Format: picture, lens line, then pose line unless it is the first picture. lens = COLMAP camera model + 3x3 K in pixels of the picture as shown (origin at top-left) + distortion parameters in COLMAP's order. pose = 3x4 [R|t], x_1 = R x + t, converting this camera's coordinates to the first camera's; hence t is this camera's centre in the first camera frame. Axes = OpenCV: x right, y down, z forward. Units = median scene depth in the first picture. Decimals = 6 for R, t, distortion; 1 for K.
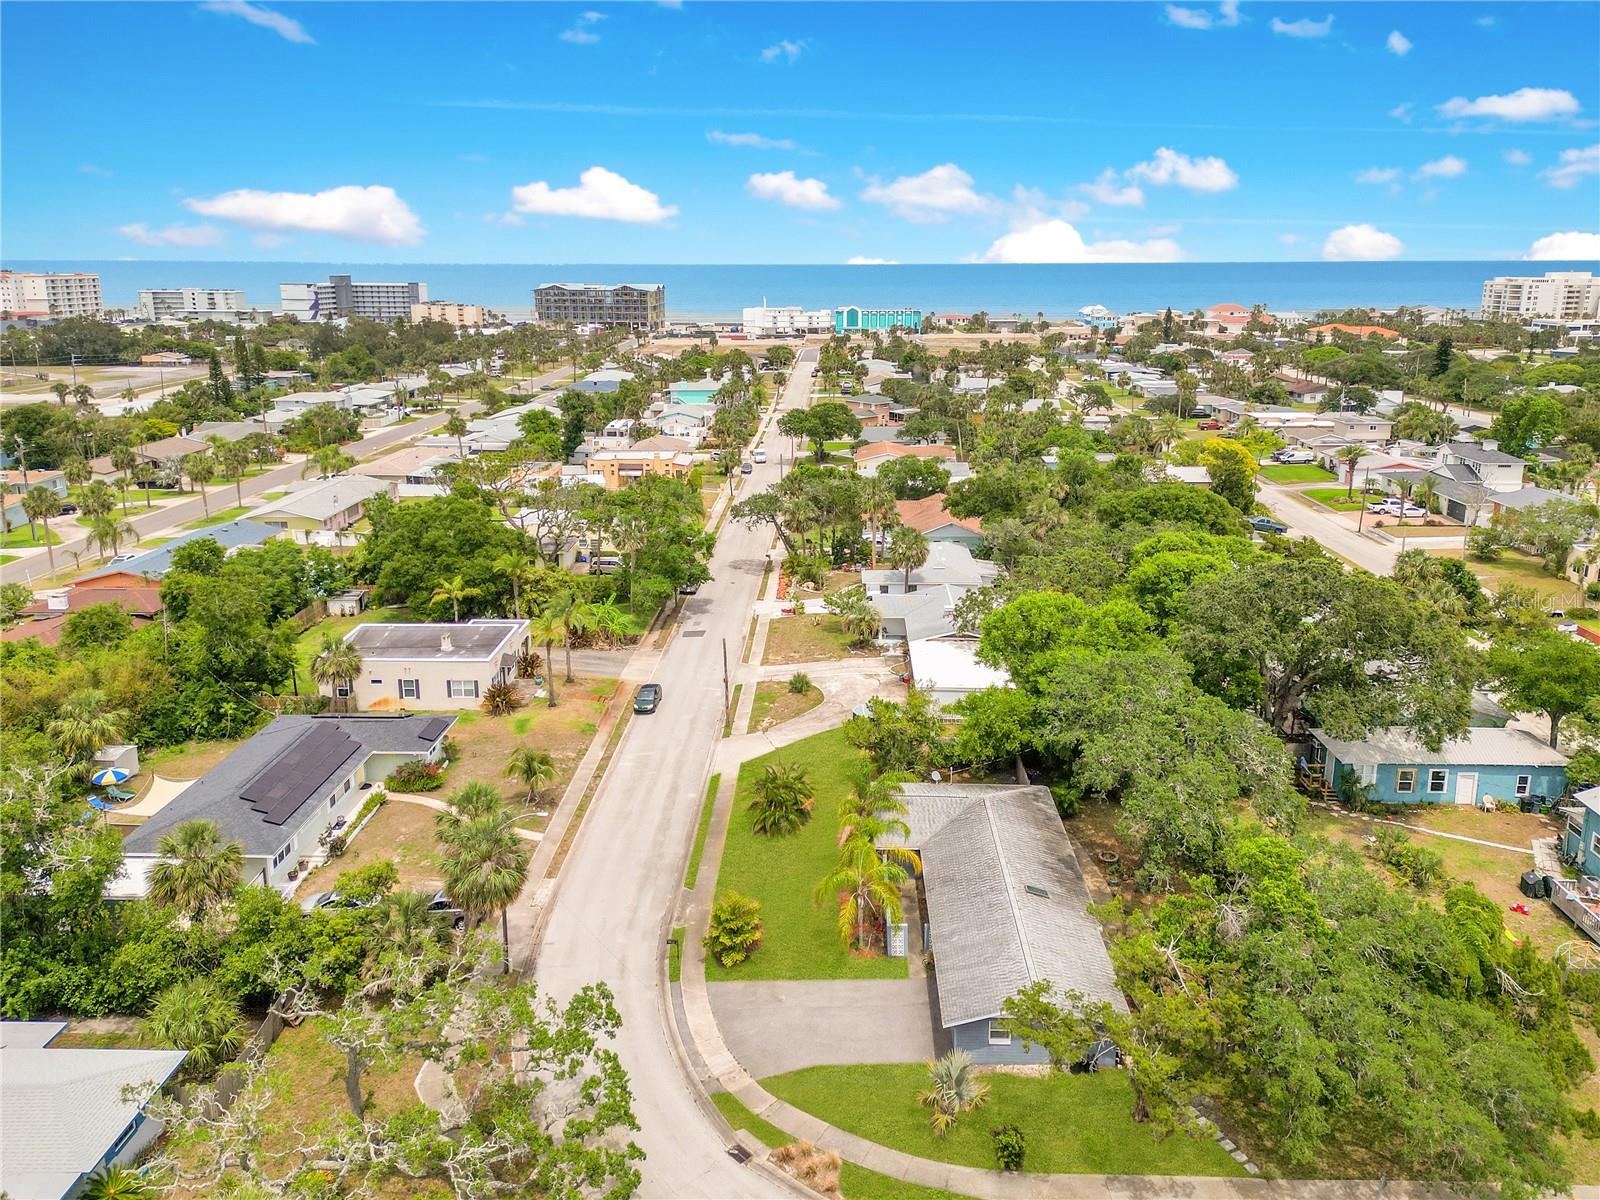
lens RADIAL K [[1155.9, 0, 800.0], [0, 1155.9, 600.0], [0, 0, 1]] dist [0.106981, -0.102984]
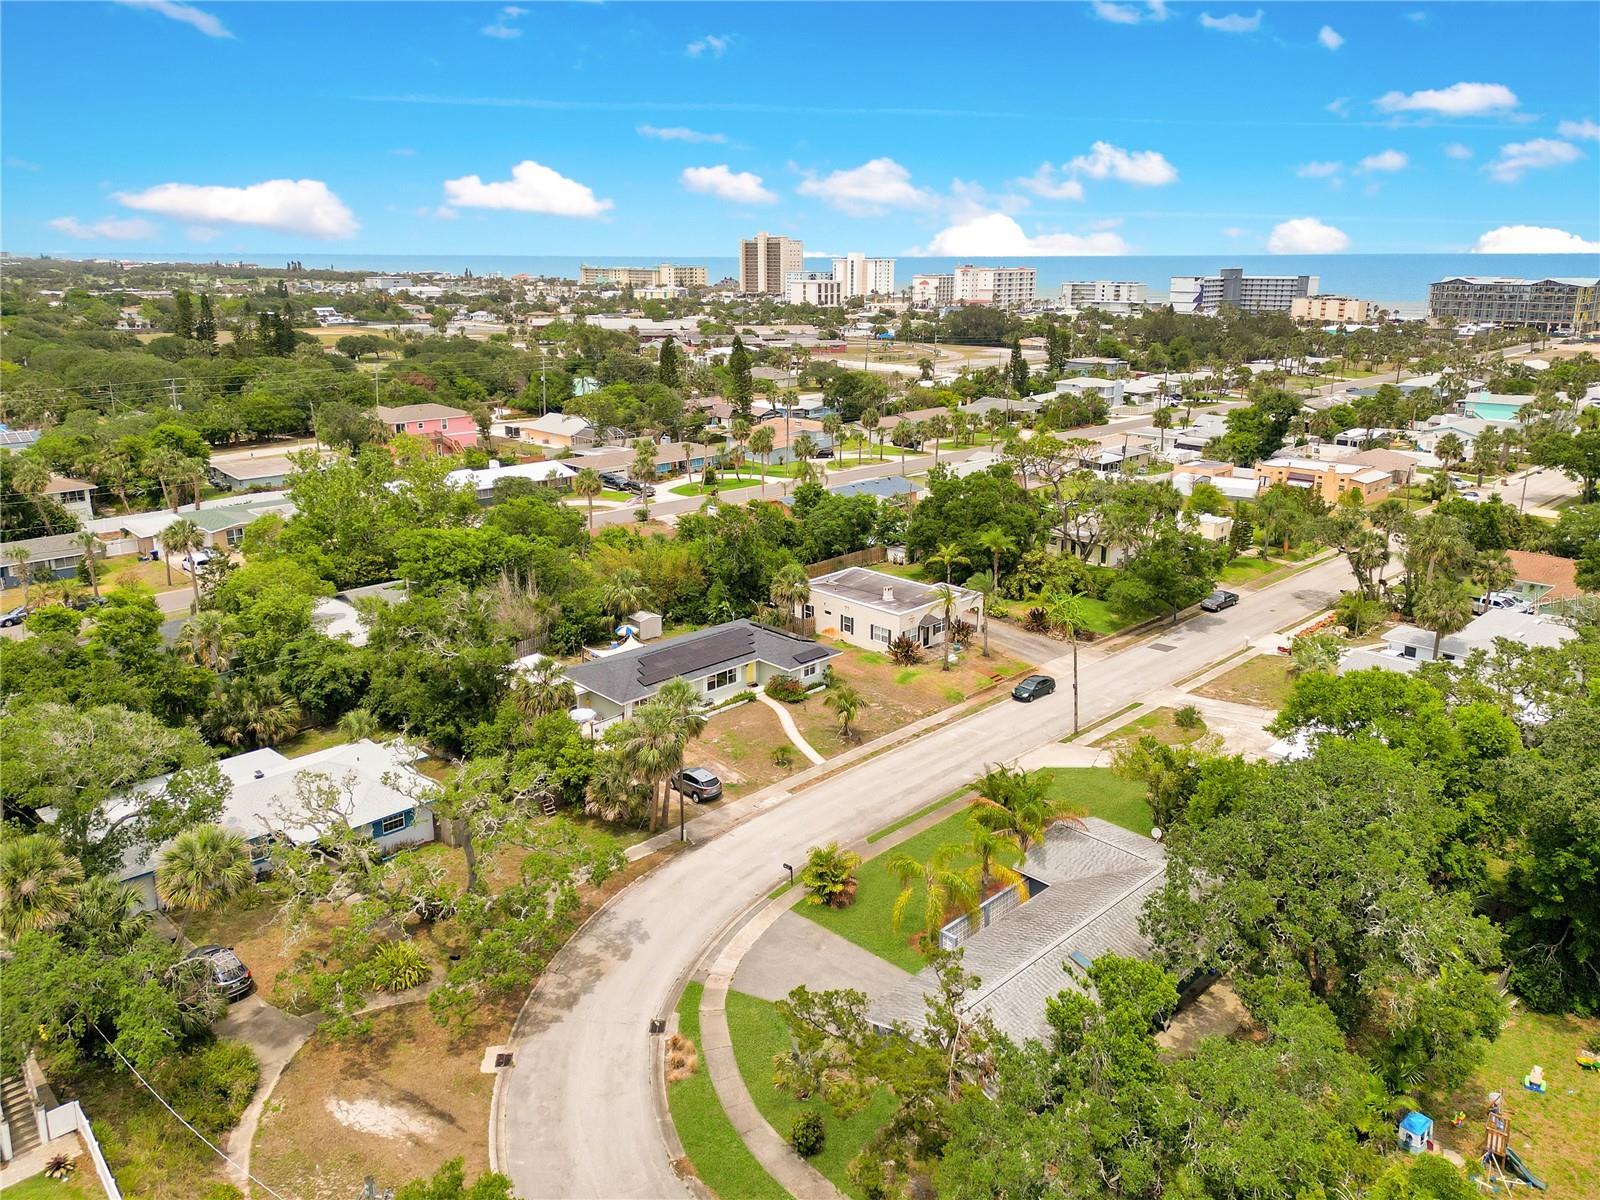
lens RADIAL K [[1155.9, 0, 800.0], [0, 1155.9, 600.0], [0, 0, 1]] dist [0.106981, -0.102984]
pose [[0.715962, 0.204778, -0.667431, 0.400306], [-0.201136, 0.975982, 0.083684, -0.035467], [0.668537, 0.074330, 0.739955, 0.113197]]
